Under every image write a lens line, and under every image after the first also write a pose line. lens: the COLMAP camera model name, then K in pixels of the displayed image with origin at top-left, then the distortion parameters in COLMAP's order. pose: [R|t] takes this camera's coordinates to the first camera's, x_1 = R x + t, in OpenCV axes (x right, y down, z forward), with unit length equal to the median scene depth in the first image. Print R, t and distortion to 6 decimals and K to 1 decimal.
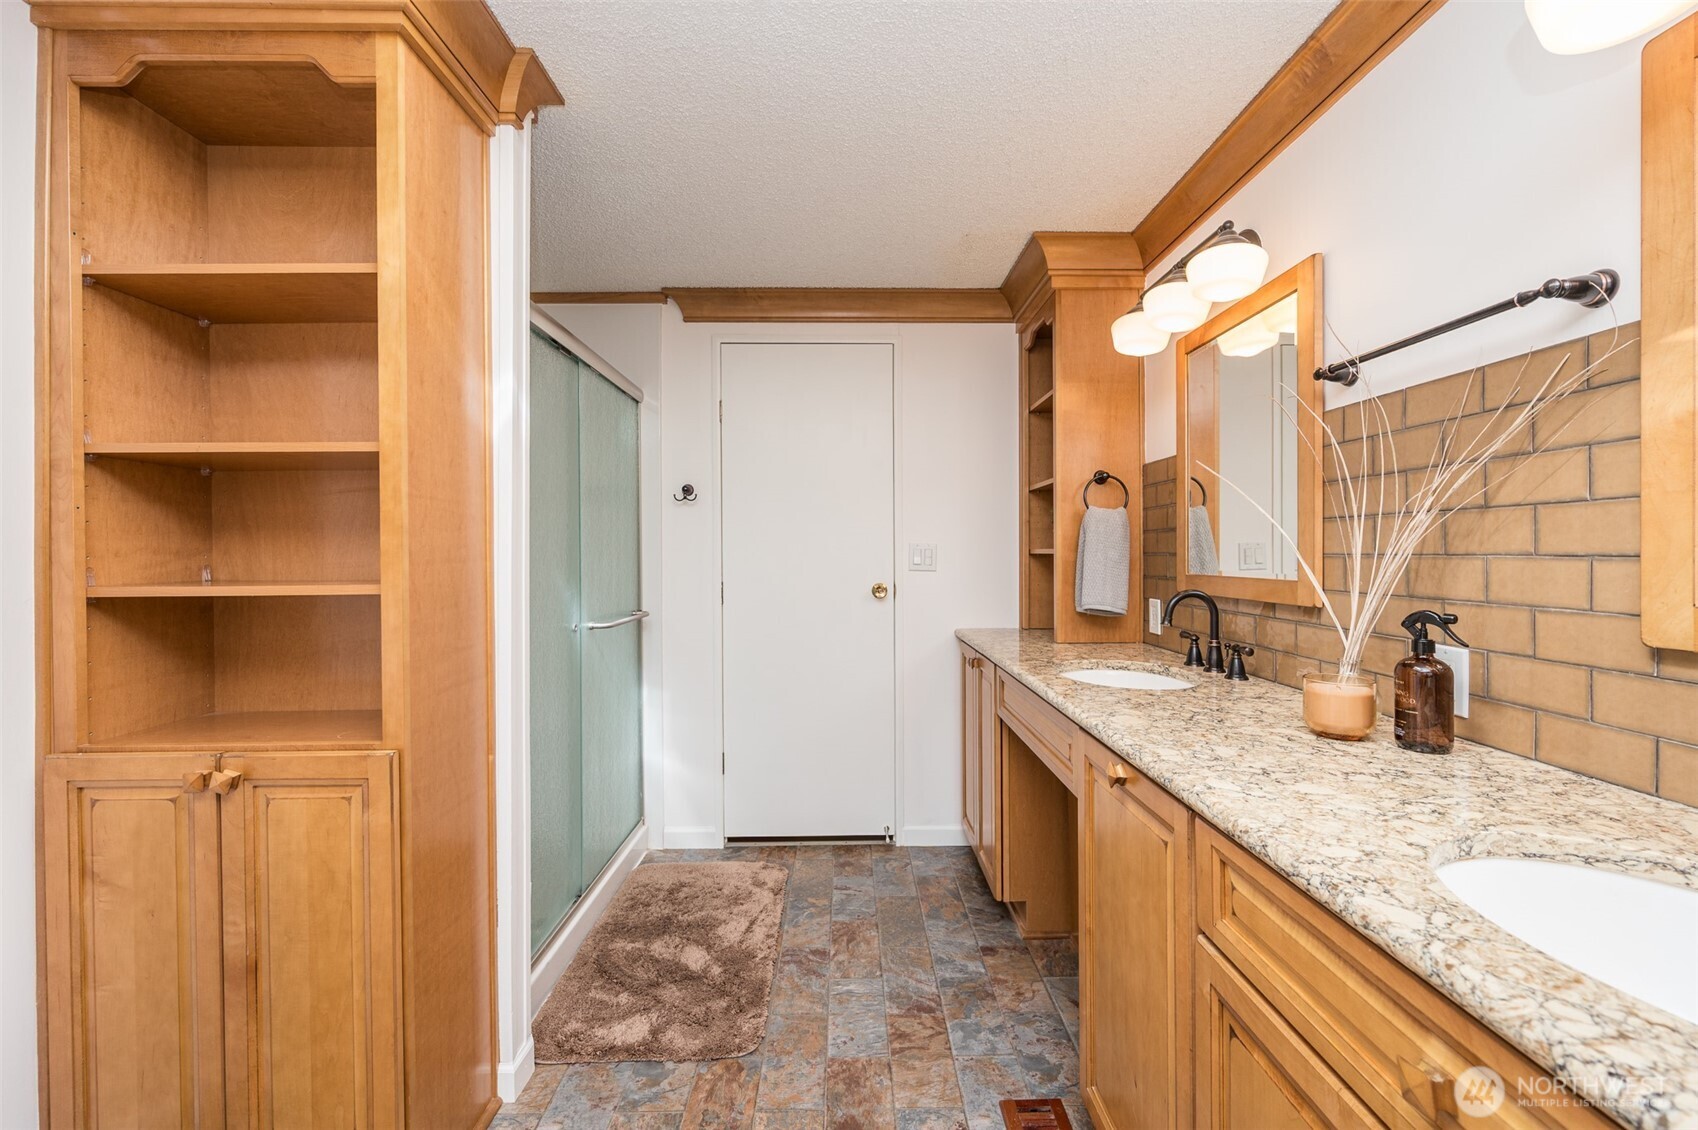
lens RADIAL K [[680.9, 0, 854.8], [0, 680.9, 555.7], [0, 0, 1]] dist [-0.000005, 0.000063]
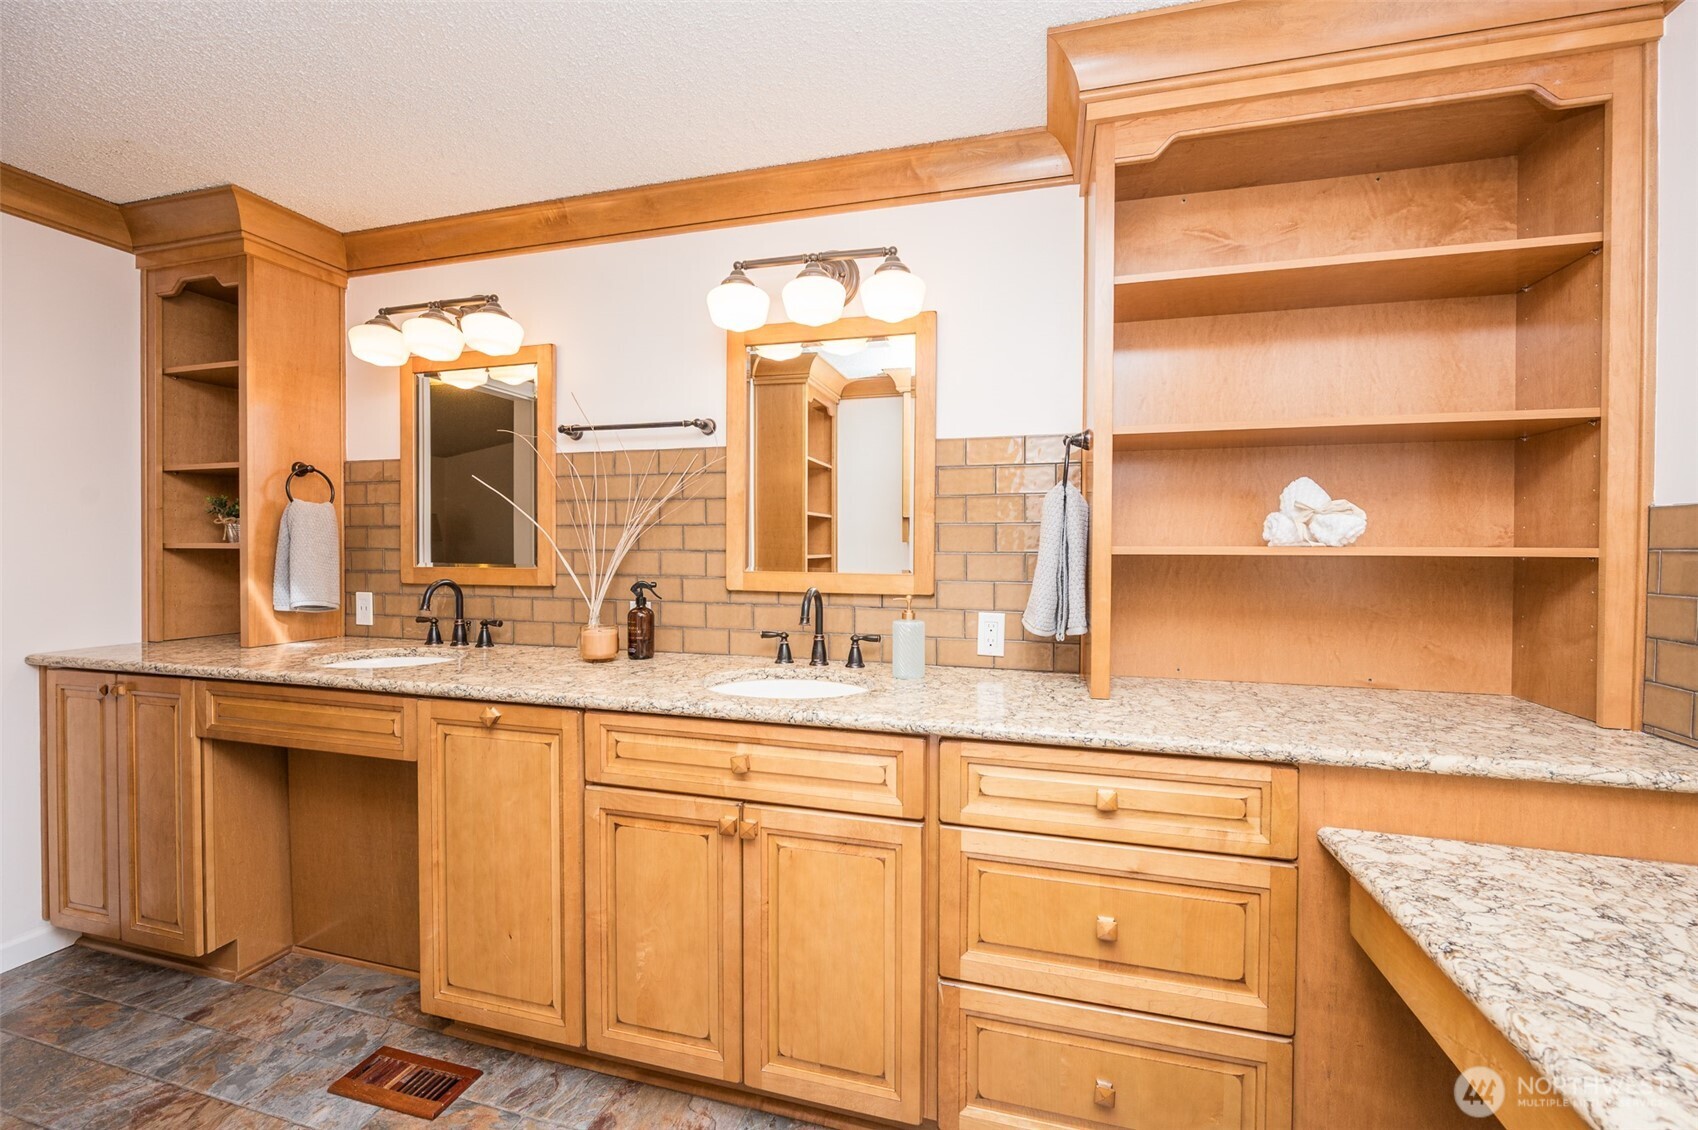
lens RADIAL K [[680.9, 0, 854.8], [0, 680.9, 555.7], [0, 0, 1]] dist [-0.000005, 0.000063]
pose [[0.285811, -0.004057, 0.958277, -0.587988], [-0.000159, 0.999991, 0.004281, 0.004544], [-0.958286, -0.001376, 0.285808, -0.043091]]
